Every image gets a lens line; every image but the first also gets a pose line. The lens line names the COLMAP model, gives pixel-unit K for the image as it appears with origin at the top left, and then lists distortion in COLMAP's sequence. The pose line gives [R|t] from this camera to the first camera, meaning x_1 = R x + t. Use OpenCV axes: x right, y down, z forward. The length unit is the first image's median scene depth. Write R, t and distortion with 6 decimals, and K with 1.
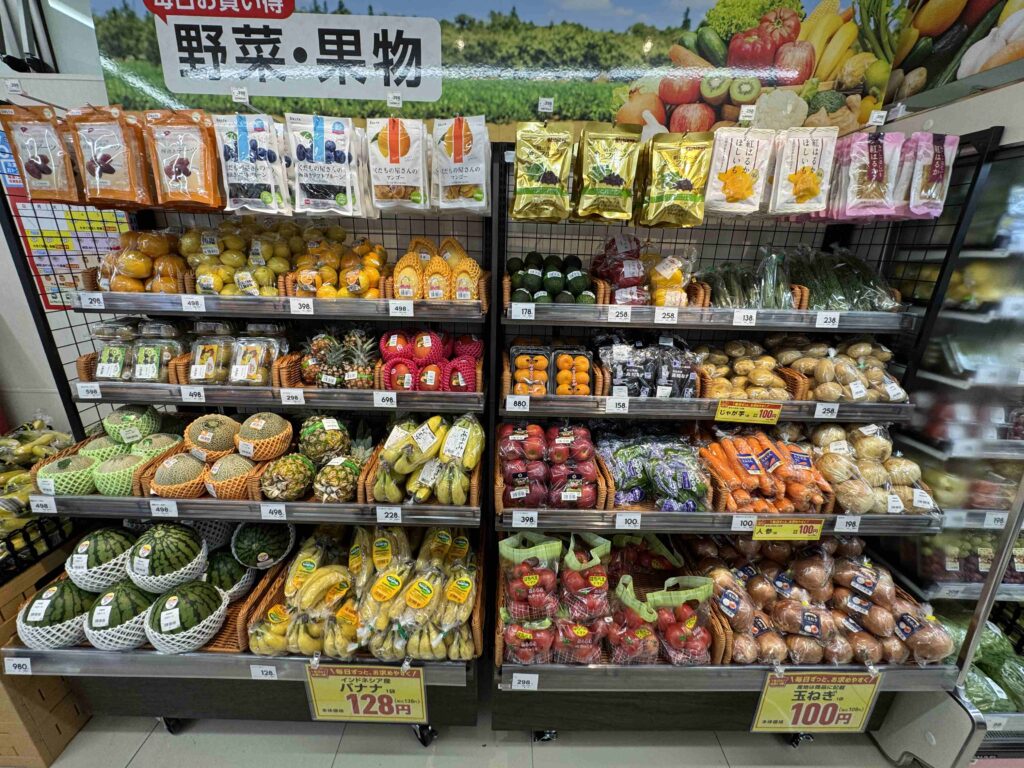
lens RADIAL K [[411.2, 0, 510.3], [0, 411.2, 384.7], [0, 0, 1]] dist [-0.003108, 0.000216]
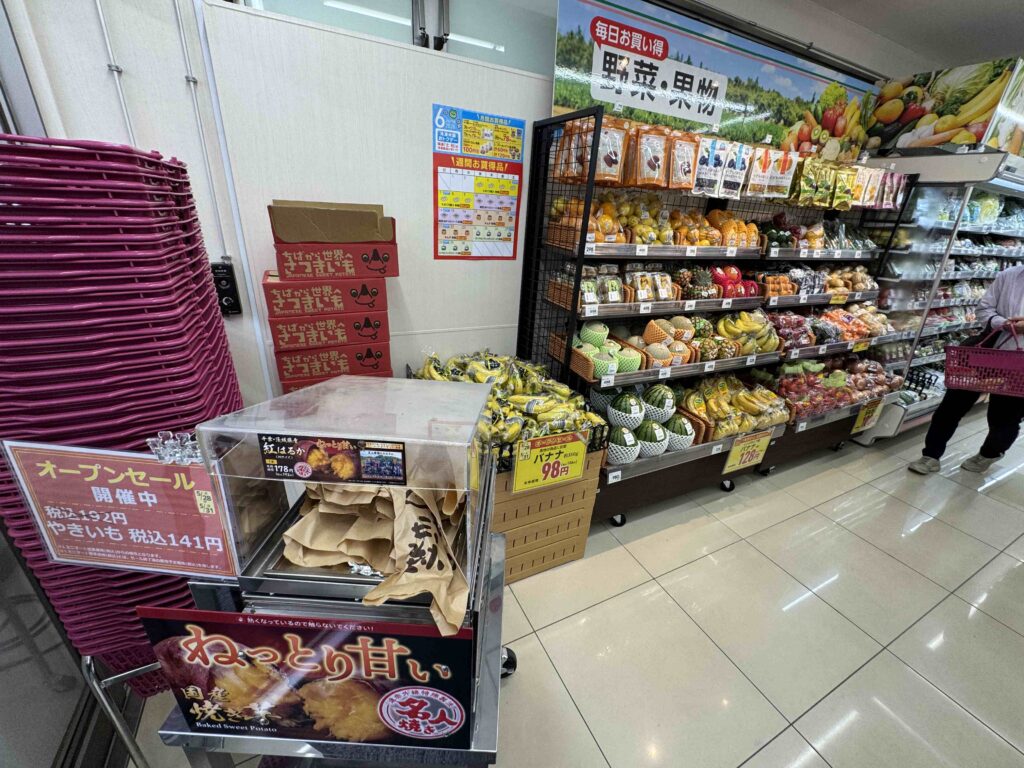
lens RADIAL K [[411.2, 0, 507.9], [0, 411.2, 383.2], [0, 0, 1]] dist [-0.003108, 0.000216]
pose [[0.898496, -0.146665, 0.413756, -1.902060], [0.103088, 0.986674, 0.125885, 0.053292], [-0.426705, -0.070454, 0.901642, -0.235754]]
